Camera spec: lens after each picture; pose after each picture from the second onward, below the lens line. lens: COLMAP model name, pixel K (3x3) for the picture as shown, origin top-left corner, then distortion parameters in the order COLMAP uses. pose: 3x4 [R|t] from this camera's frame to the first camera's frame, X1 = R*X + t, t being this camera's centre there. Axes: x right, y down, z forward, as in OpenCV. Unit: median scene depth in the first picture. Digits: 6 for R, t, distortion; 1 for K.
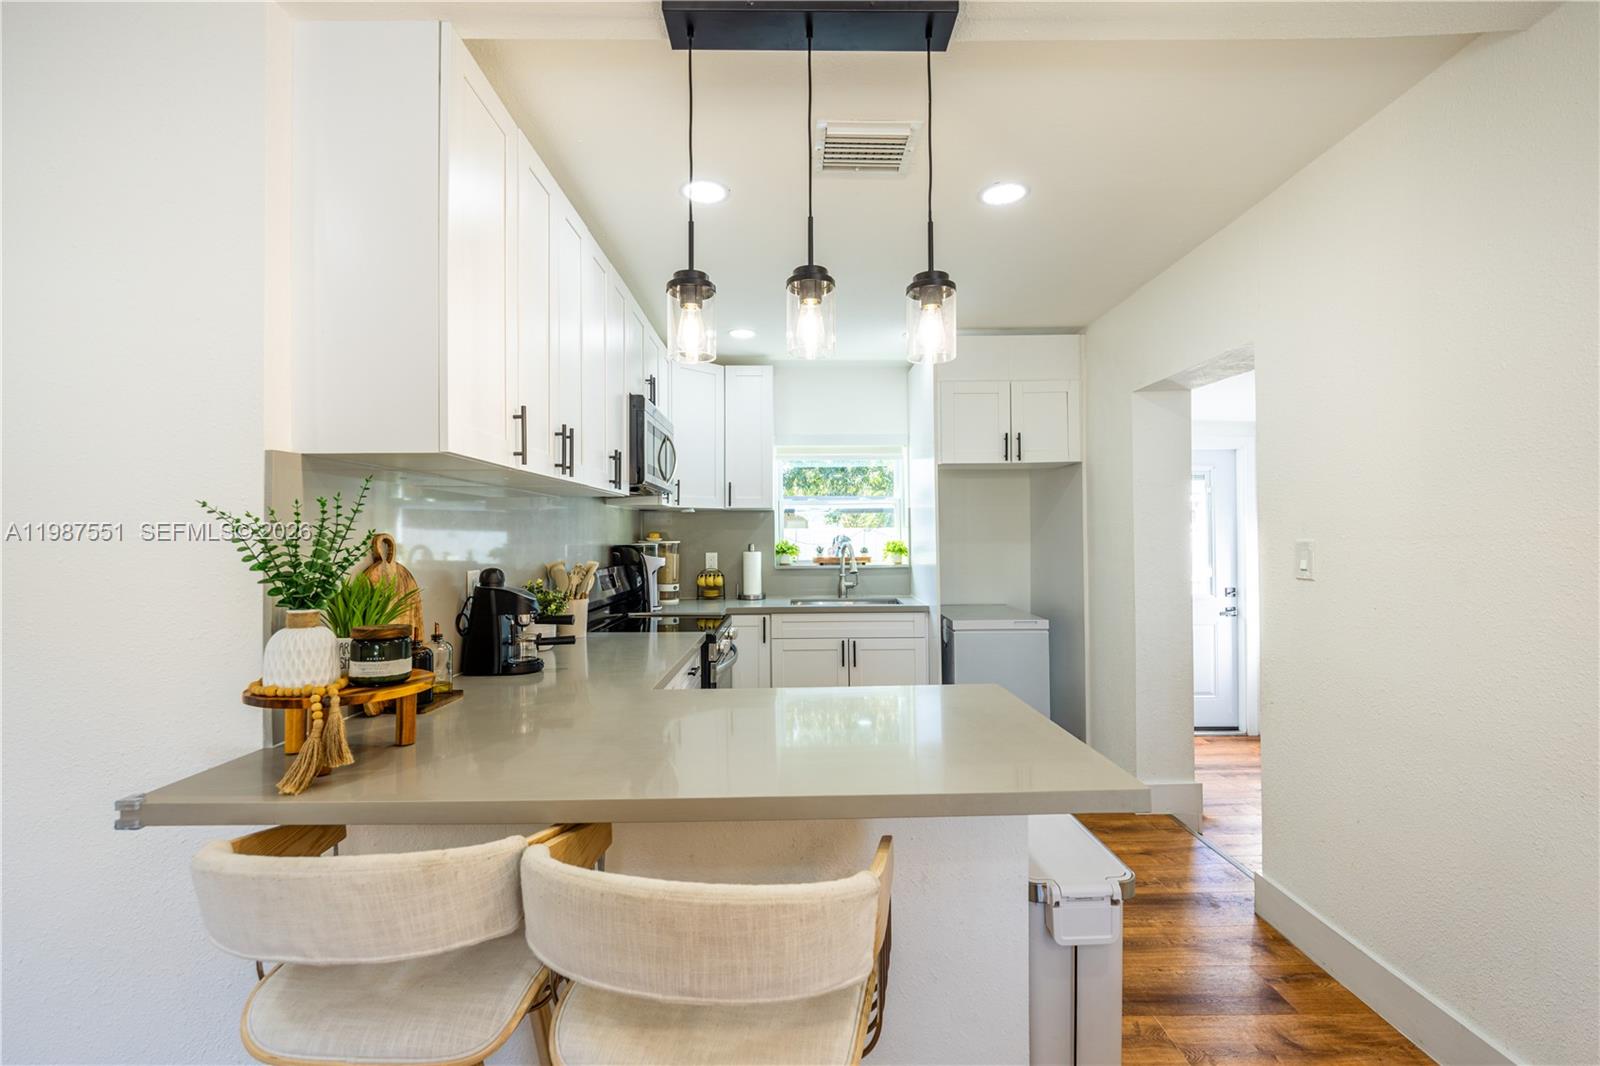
lens RADIAL K [[679.9, 0, 796.1], [0, 679.9, 527.0], [0, 0, 1]] dist [-0.000134, 0.000005]
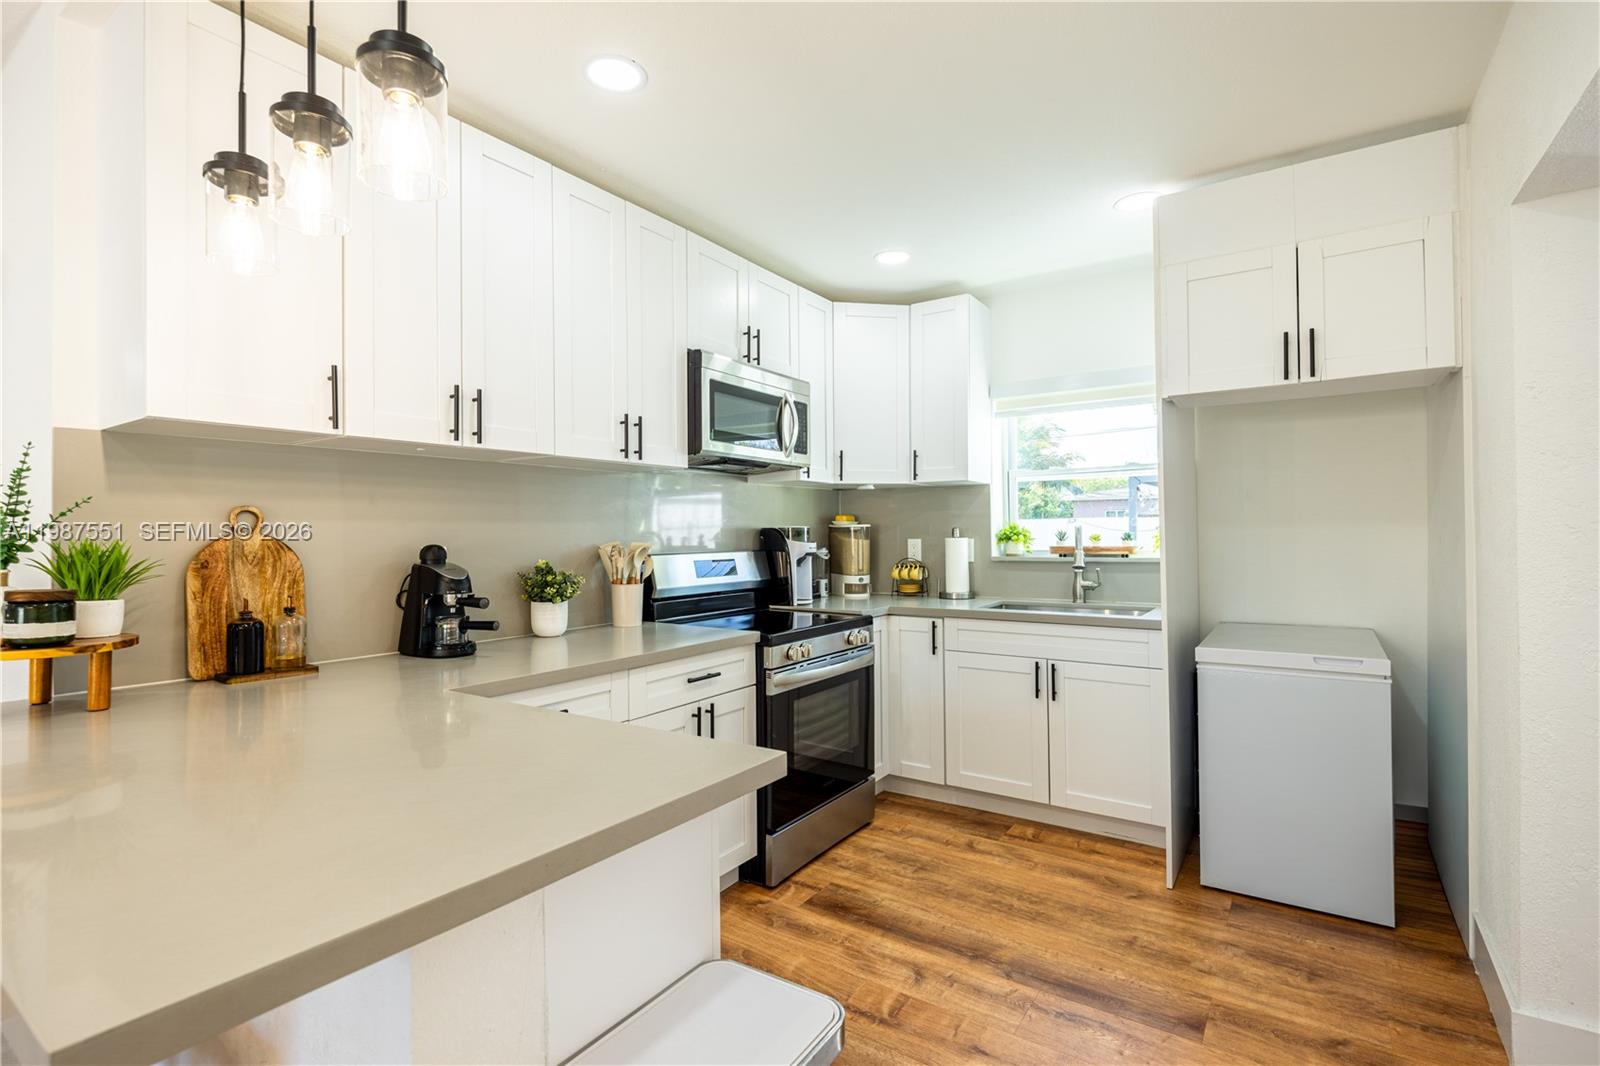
lens RADIAL K [[722.1, 0, 795.0], [0, 722.1, 529.5], [0, 0, 1]] dist [-0.014926, -0.000917]
pose [[0.826114, -0.002900, -0.563496, 0.259715], [0.011239, 0.999873, 0.011331, 0.015715], [0.563391, -0.015694, 0.826041, 0.216683]]
